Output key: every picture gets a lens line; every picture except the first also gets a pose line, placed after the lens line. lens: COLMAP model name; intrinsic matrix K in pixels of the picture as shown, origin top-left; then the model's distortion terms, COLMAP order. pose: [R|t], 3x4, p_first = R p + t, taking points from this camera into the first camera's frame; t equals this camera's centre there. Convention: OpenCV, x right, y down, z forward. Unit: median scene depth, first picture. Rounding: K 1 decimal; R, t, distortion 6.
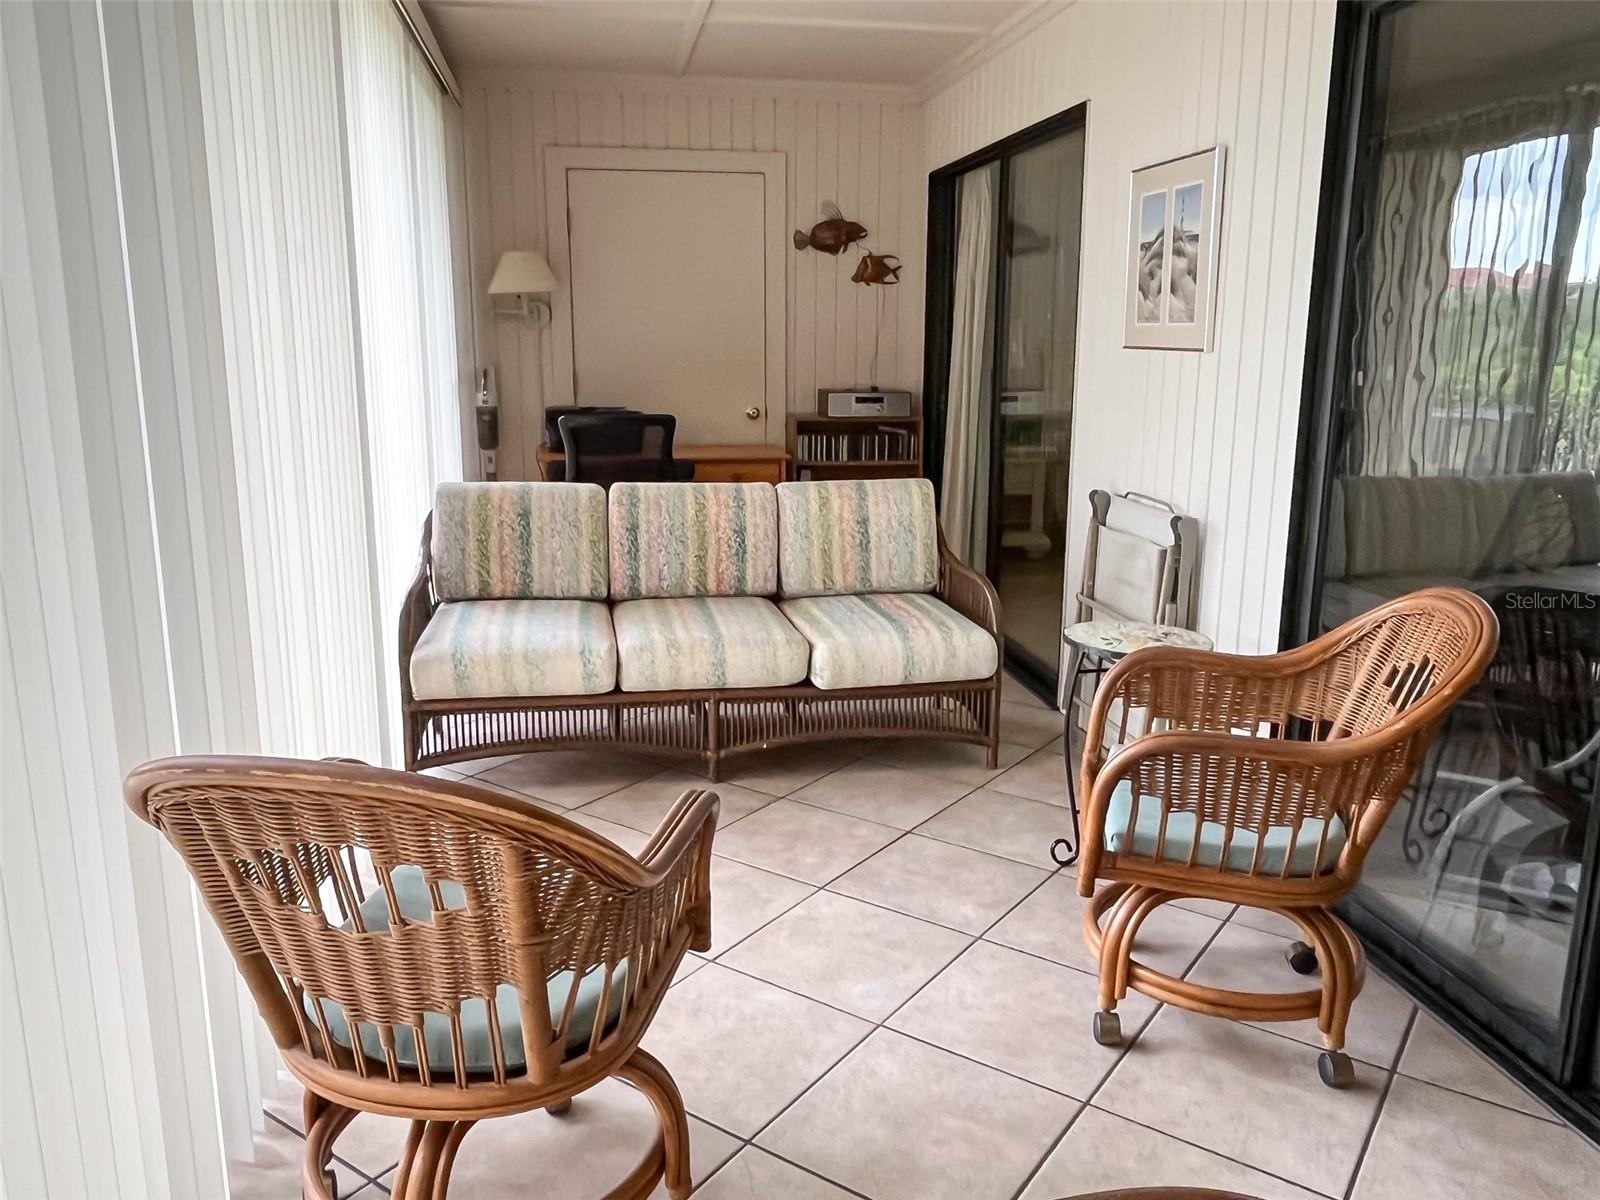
lens RADIAL K [[1196.3, 0, 749.3], [0, 1196.3, 559.5], [0, 0, 1]] dist [0.083670, 0.002536]
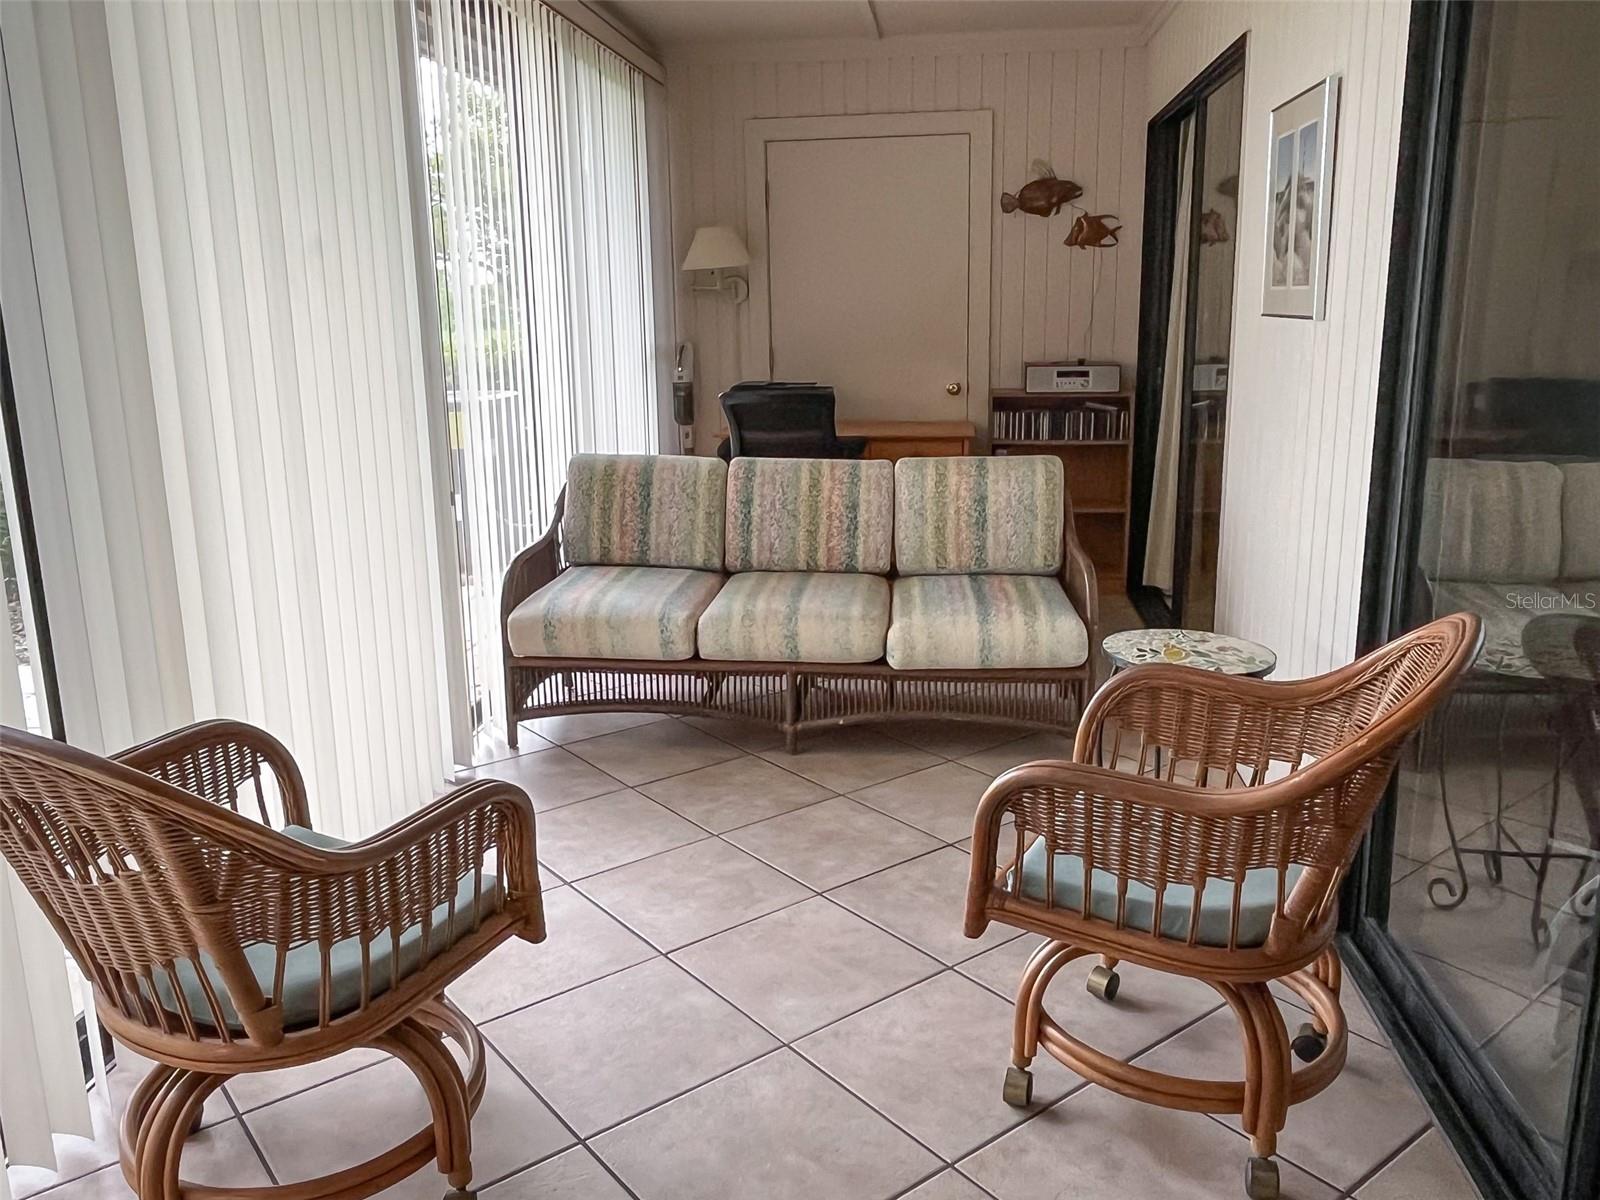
lens RADIAL K [[1176.9, 0, 769.1], [0, 1176.9, 541.3], [0, 0, 1]] dist [0.220410, -0.268094]
pose [[0.958141, 0.047653, -0.282303, 0.200320], [-0.044740, 0.998858, 0.016760, -0.010679], [0.282779, -0.003428, 0.959179, 0.055857]]
